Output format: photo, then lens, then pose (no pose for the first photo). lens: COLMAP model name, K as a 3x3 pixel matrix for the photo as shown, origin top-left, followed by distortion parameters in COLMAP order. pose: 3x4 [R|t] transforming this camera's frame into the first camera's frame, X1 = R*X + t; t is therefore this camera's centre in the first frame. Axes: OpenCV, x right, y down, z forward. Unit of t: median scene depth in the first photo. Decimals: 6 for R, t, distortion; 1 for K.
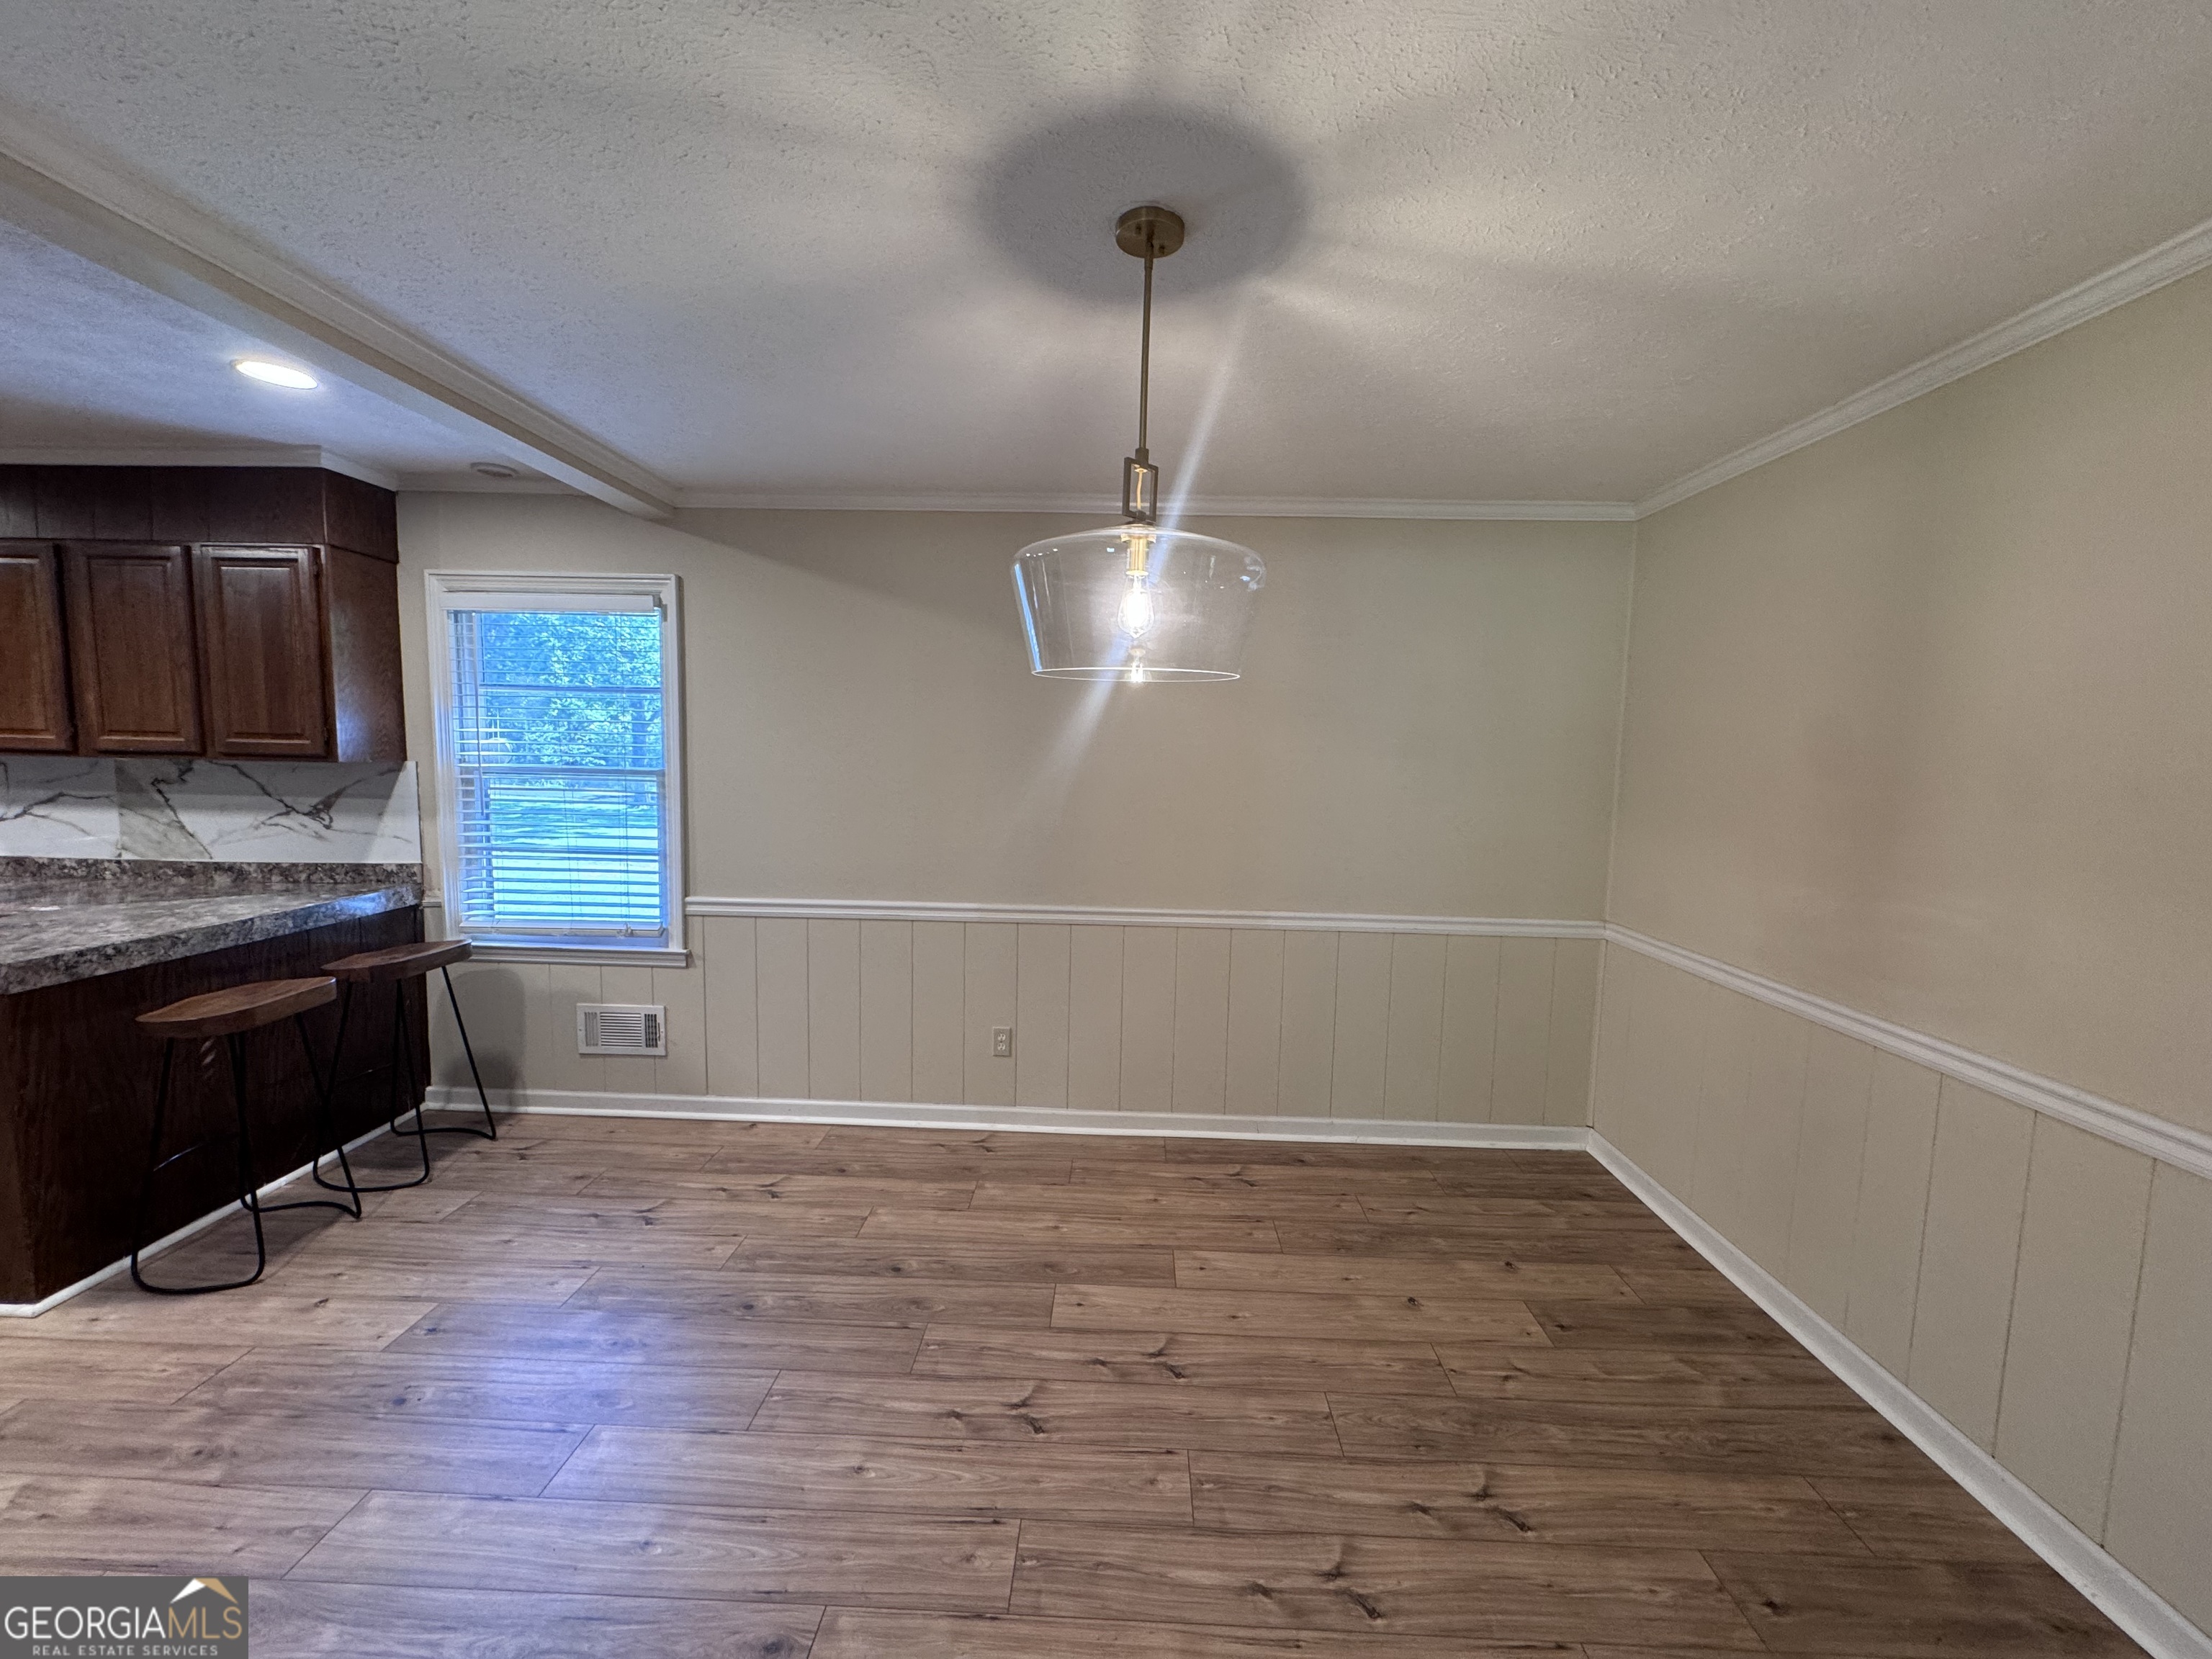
lens RADIAL K [[883.8, 0, 1106.0], [0, 883.8, 829.5], [0, 0, 1]] dist [-0.001761, 0.000196]
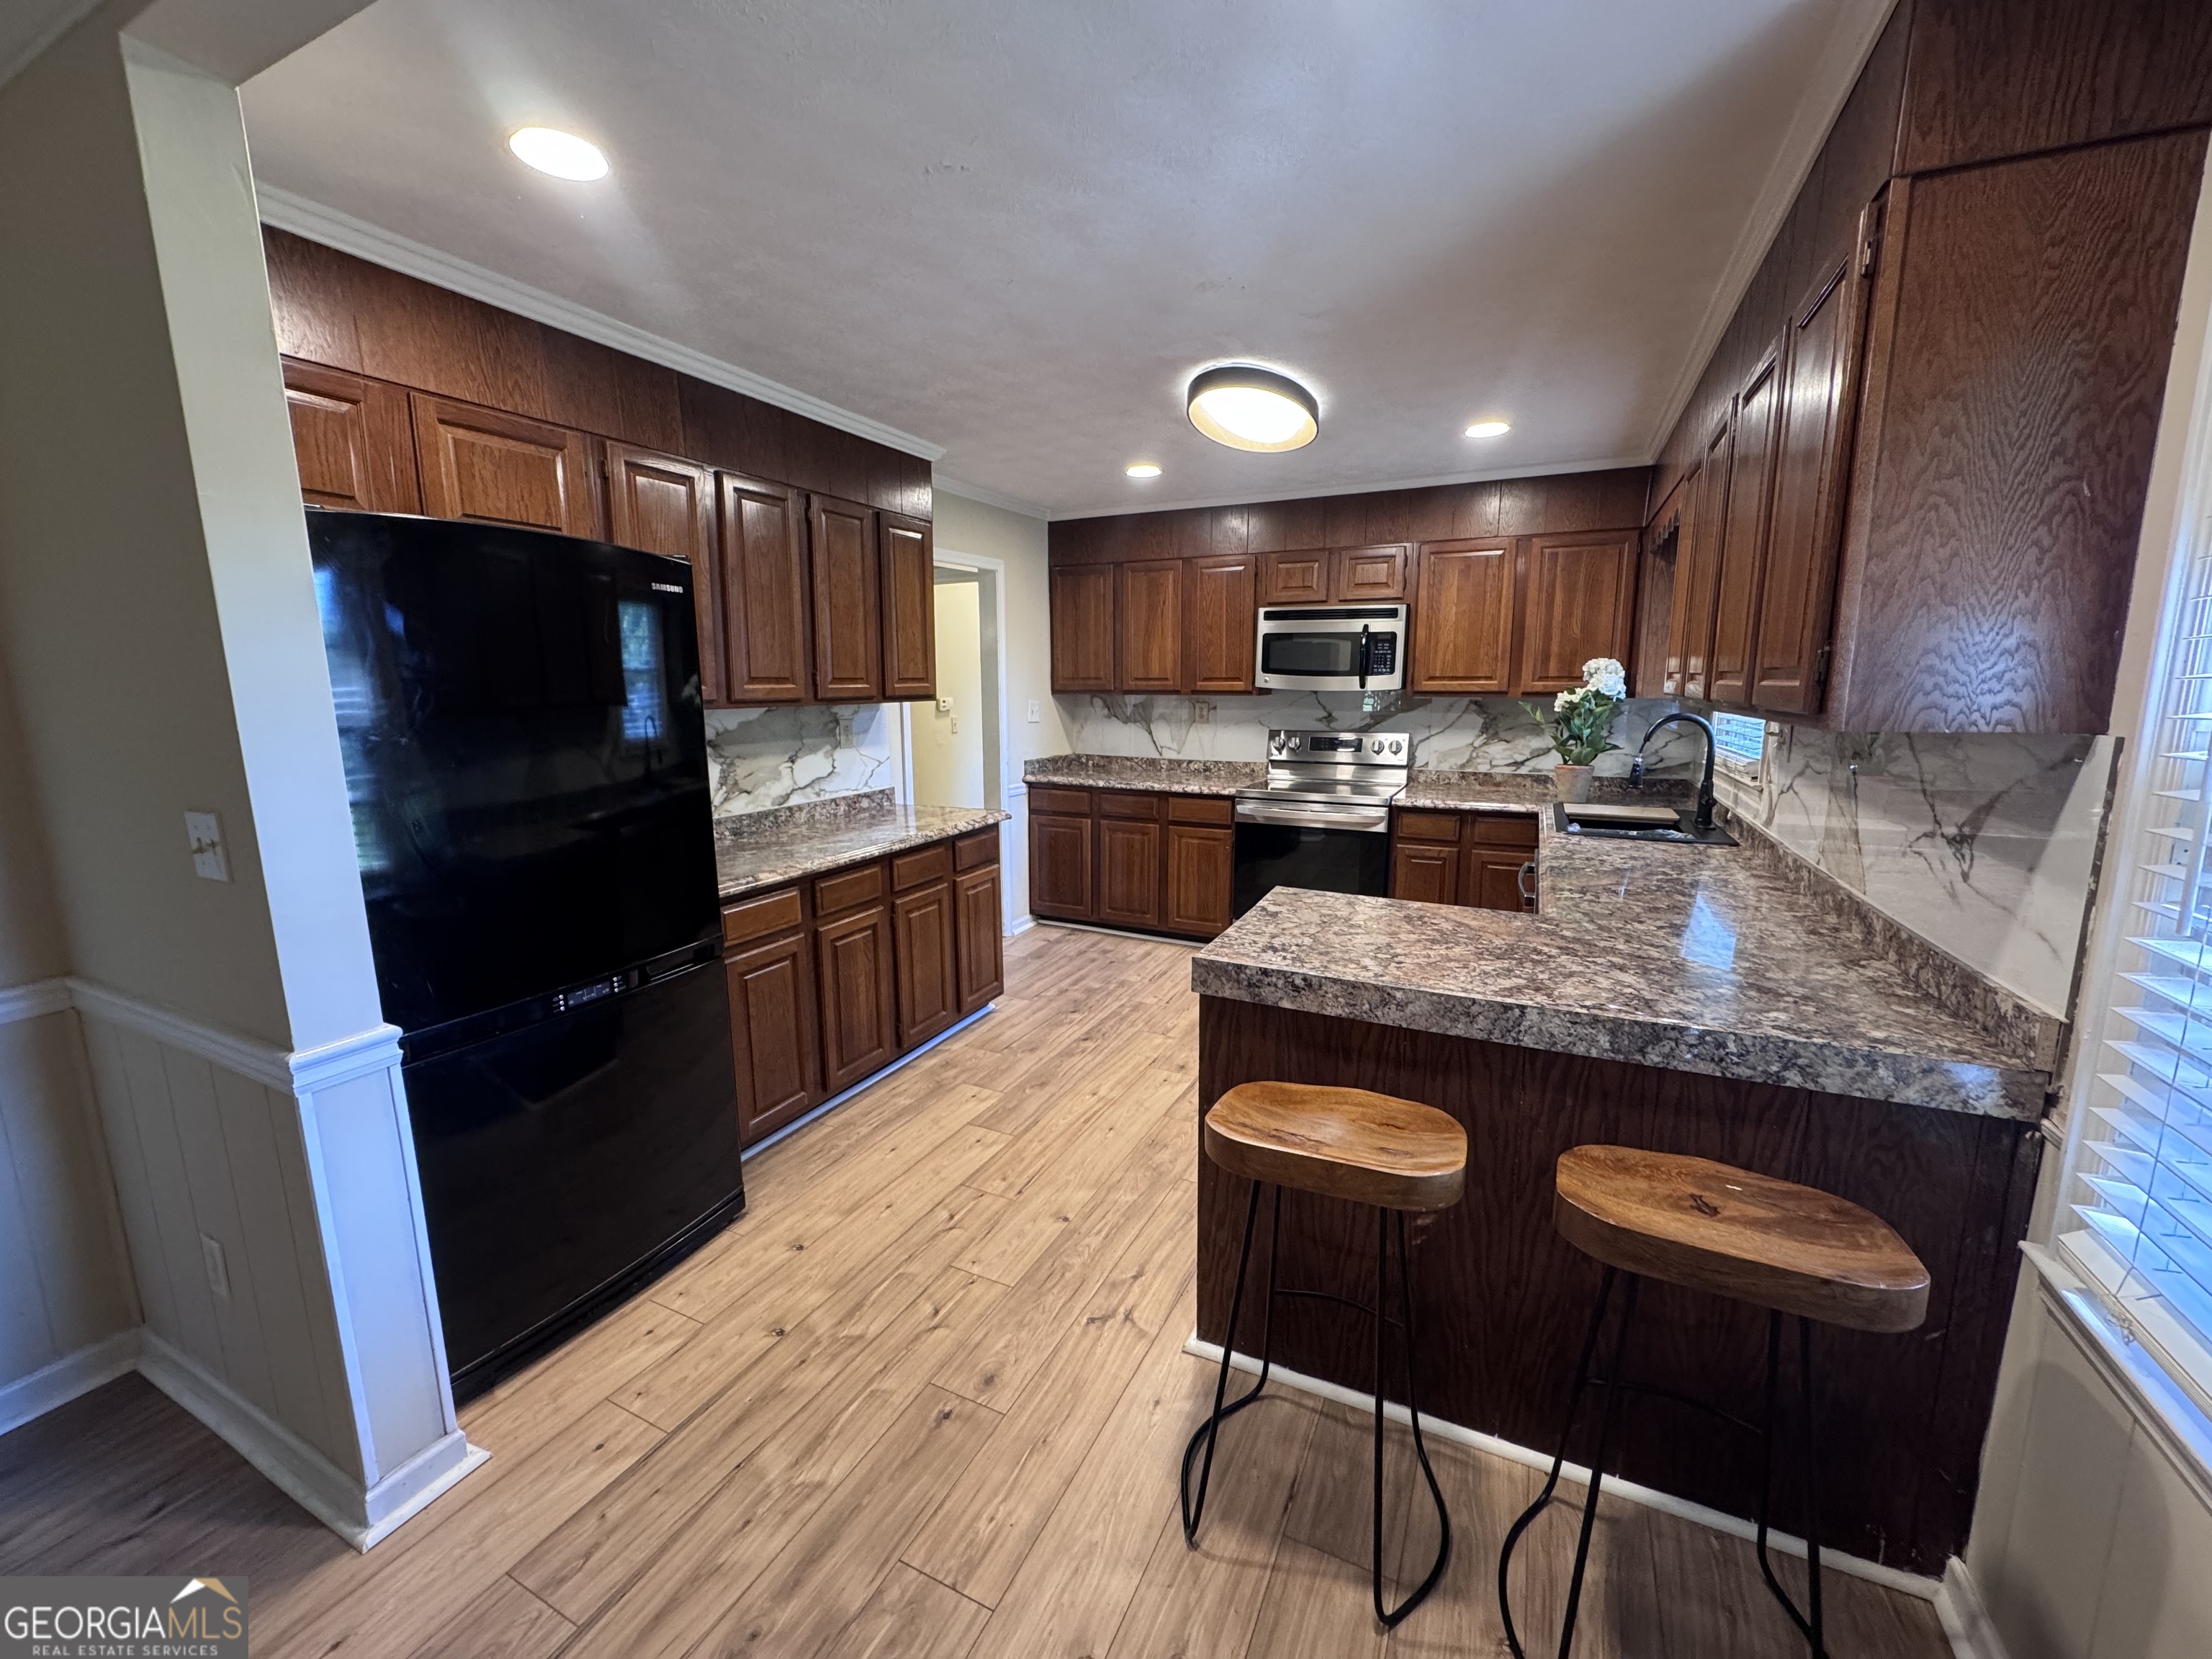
lens RADIAL K [[884.8, 0, 1105.9], [0, 884.8, 828.5], [0, 0, 1]] dist [-0.004260, 0.001111]
pose [[-0.412368, 0.136366, -0.900754, -0.472600], [-0.086492, 0.978407, 0.187718, -0.113439], [0.906902, 0.155317, -0.391669, 1.215328]]
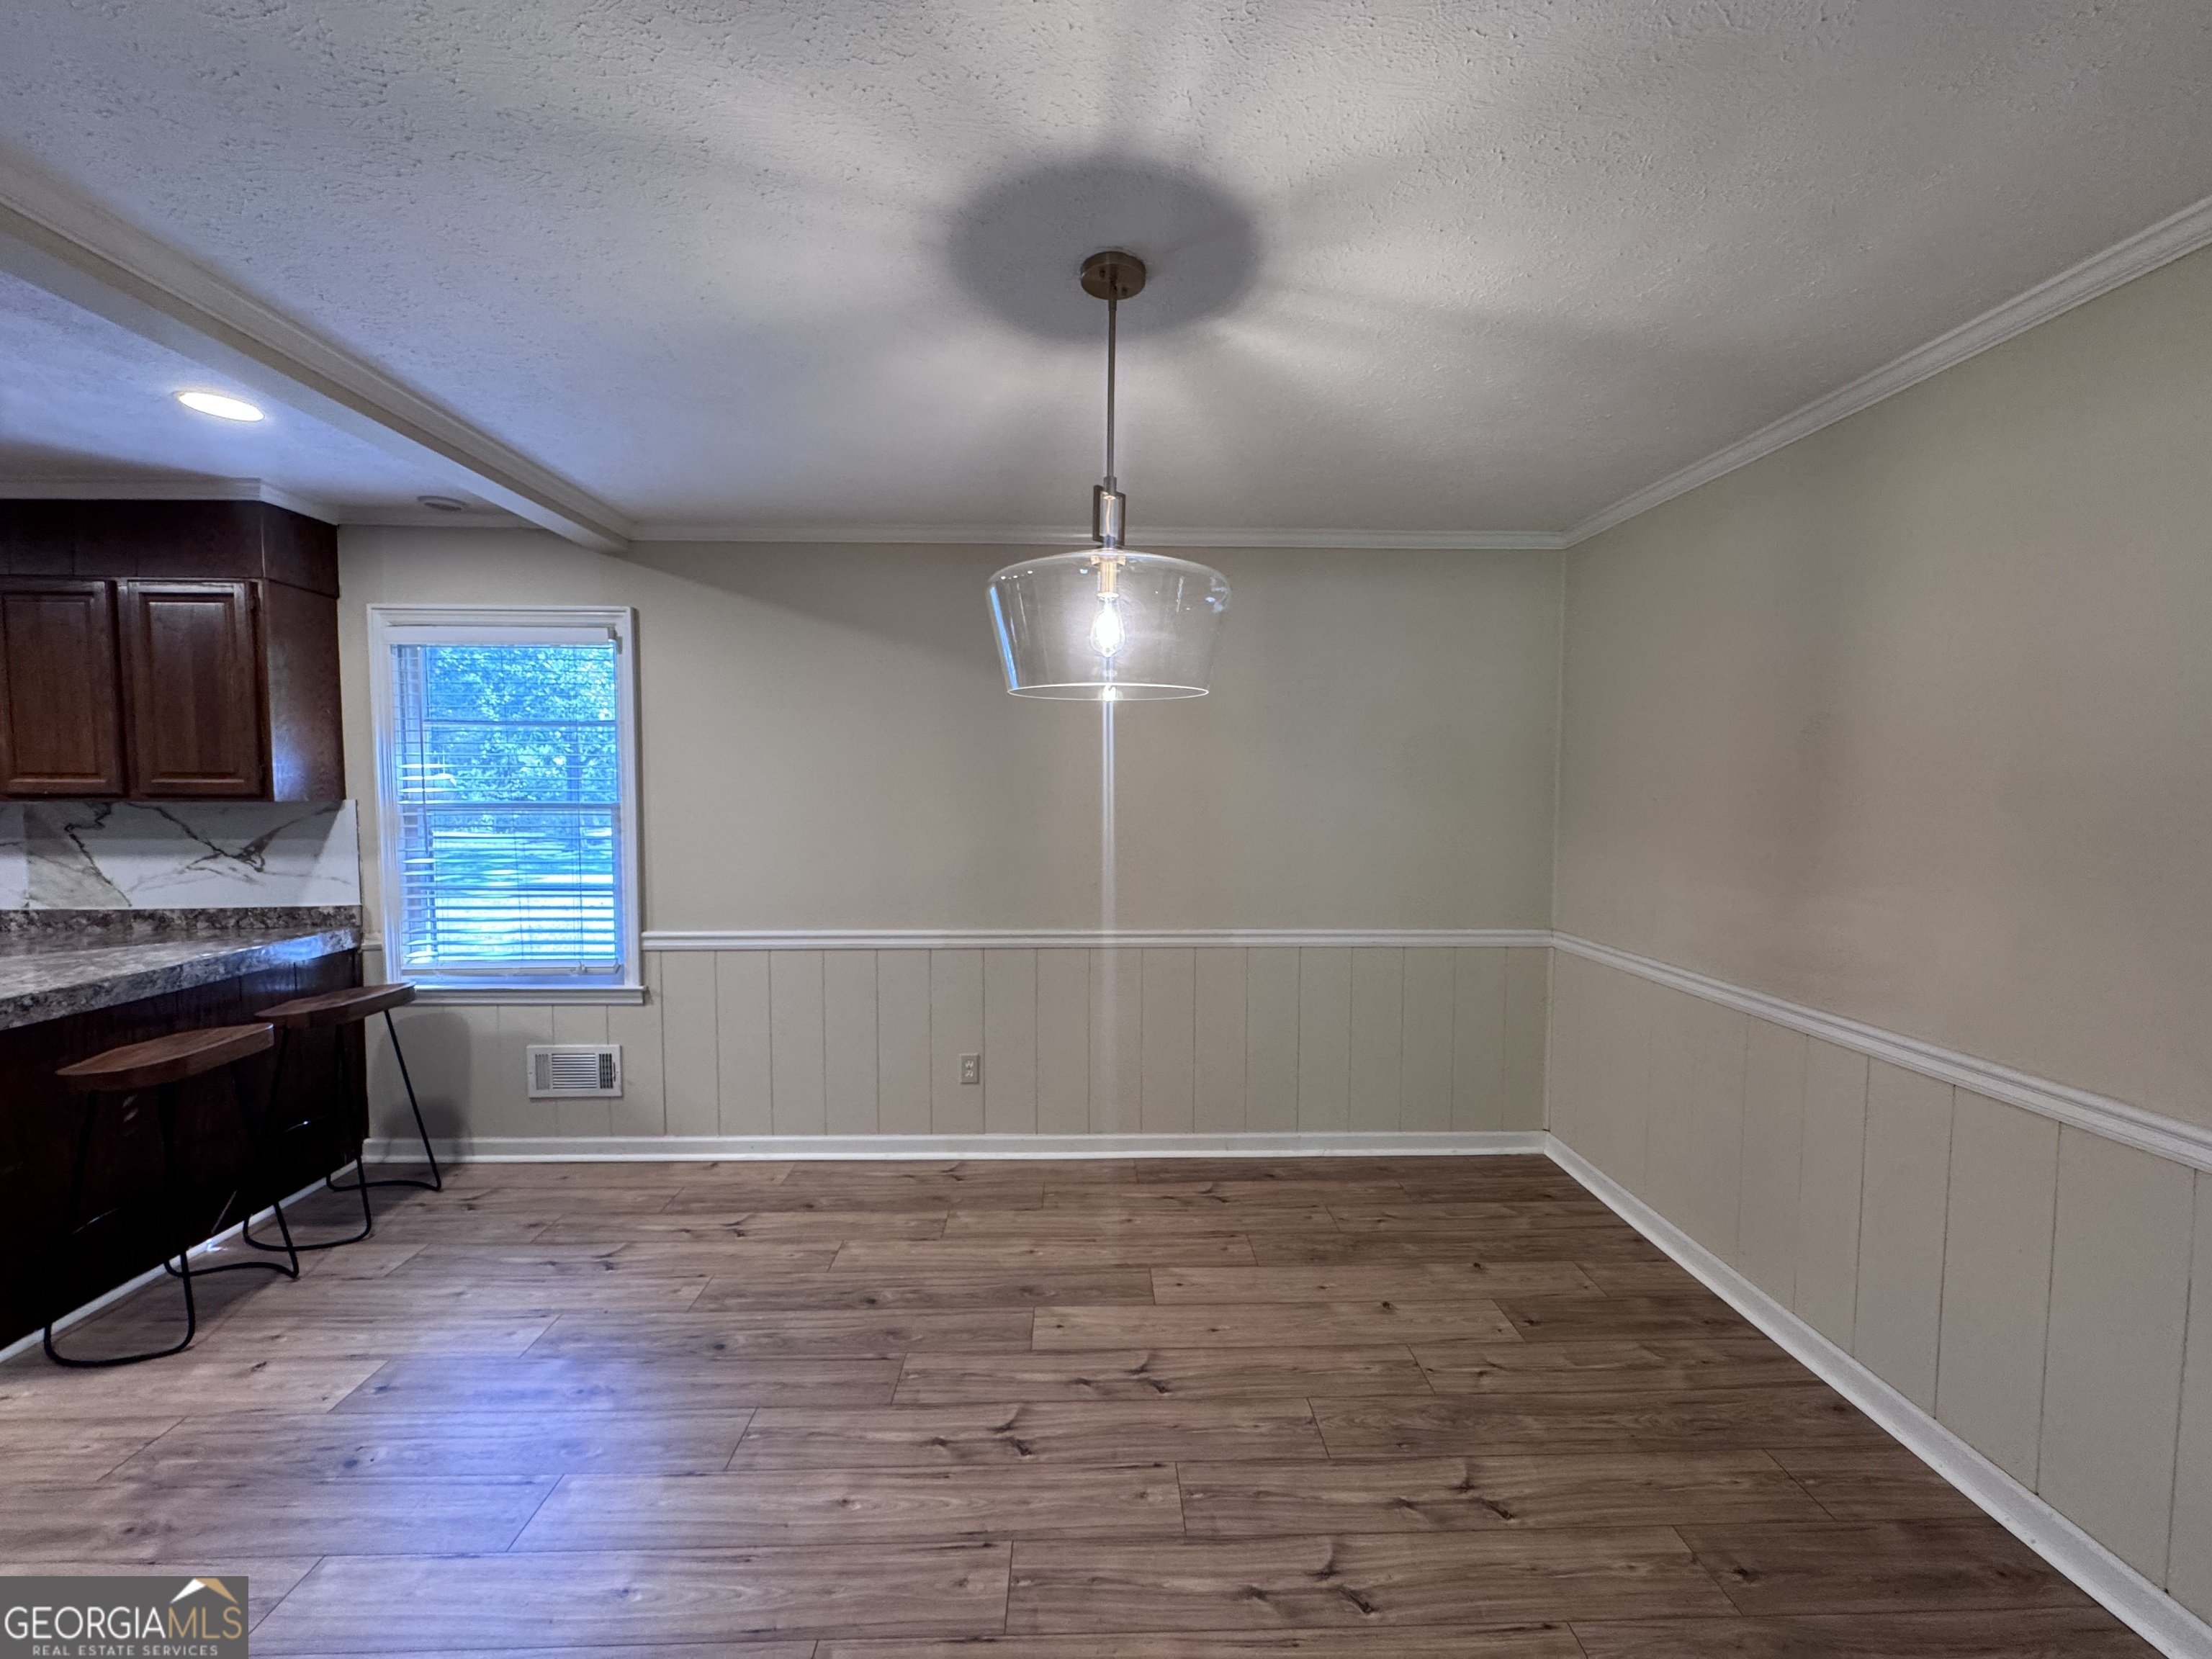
lens RADIAL K [[884.8, 0, 1105.9], [0, 884.8, 828.5], [0, 0, 1]] dist [-0.004260, 0.001111]
pose [[0.998163, -0.021820, 0.056528, -0.022394], [0.023954, 0.999015, -0.037356, 0.016092], [-0.055658, 0.038641, 0.997702, -0.019032]]
